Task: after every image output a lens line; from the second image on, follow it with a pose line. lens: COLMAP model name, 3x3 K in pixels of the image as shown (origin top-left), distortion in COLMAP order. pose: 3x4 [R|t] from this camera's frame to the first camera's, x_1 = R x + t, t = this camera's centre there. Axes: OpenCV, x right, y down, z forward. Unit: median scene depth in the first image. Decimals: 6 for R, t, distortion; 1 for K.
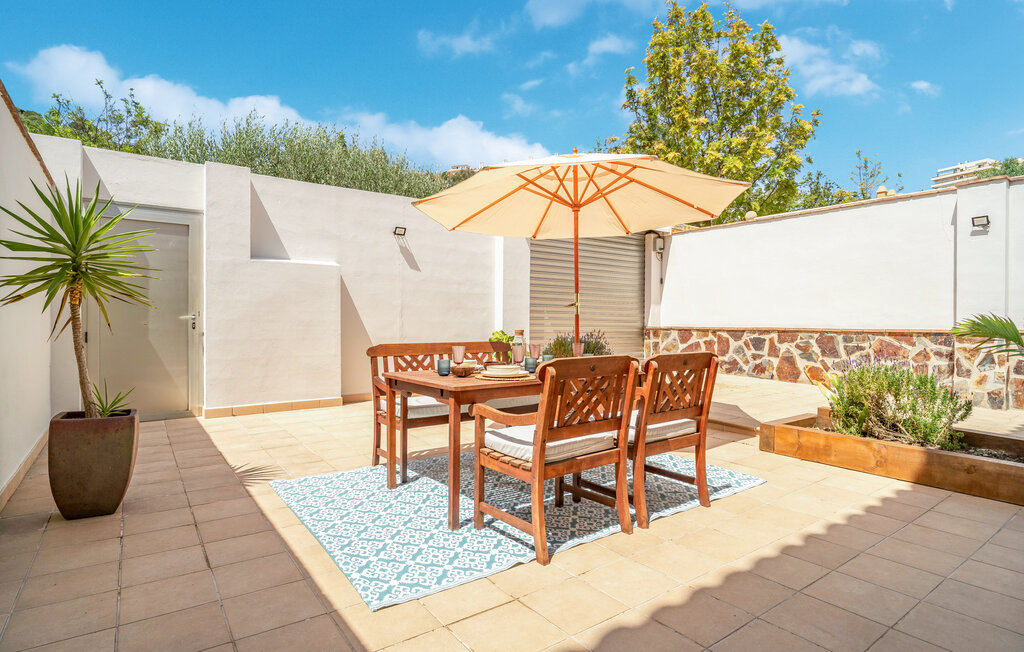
lens RADIAL K [[529.1, 0, 513.2], [0, 529.1, 323.8], [0, 0, 1]] dist [0.000424, 0.000314]
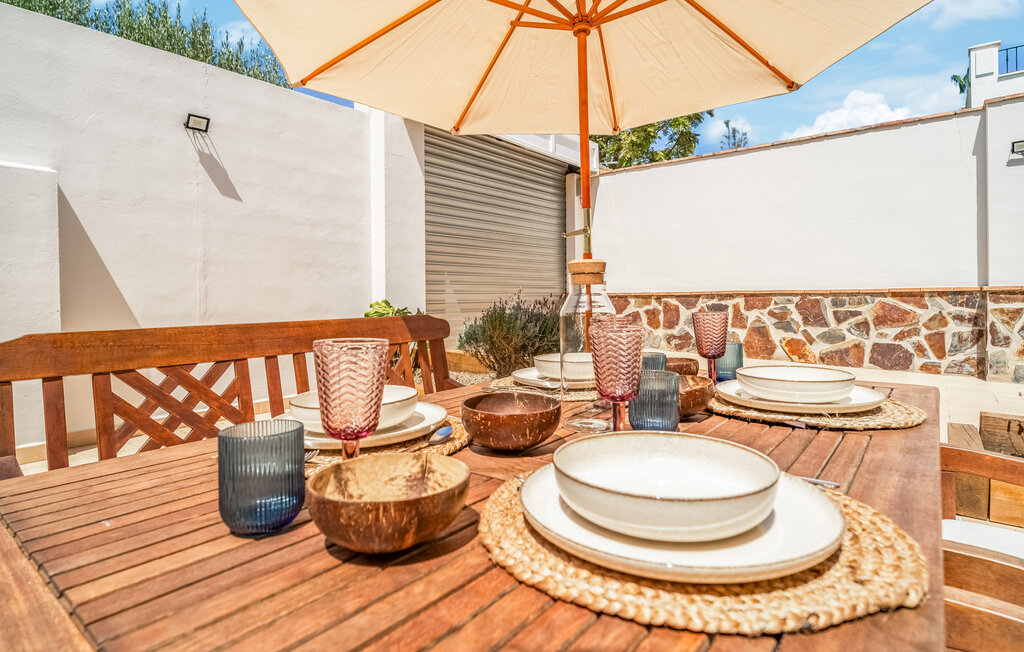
lens RADIAL K [[537.1, 0, 515.4], [0, 537.1, 296.0], [0, 0, 1]] dist [-0.001551, -0.000291]
pose [[0.964185, -0.016798, 0.264696, -0.041969], [0.018228, 0.999830, -0.002947, 0.012538], [-0.264602, 0.007667, 0.964327, 0.346851]]
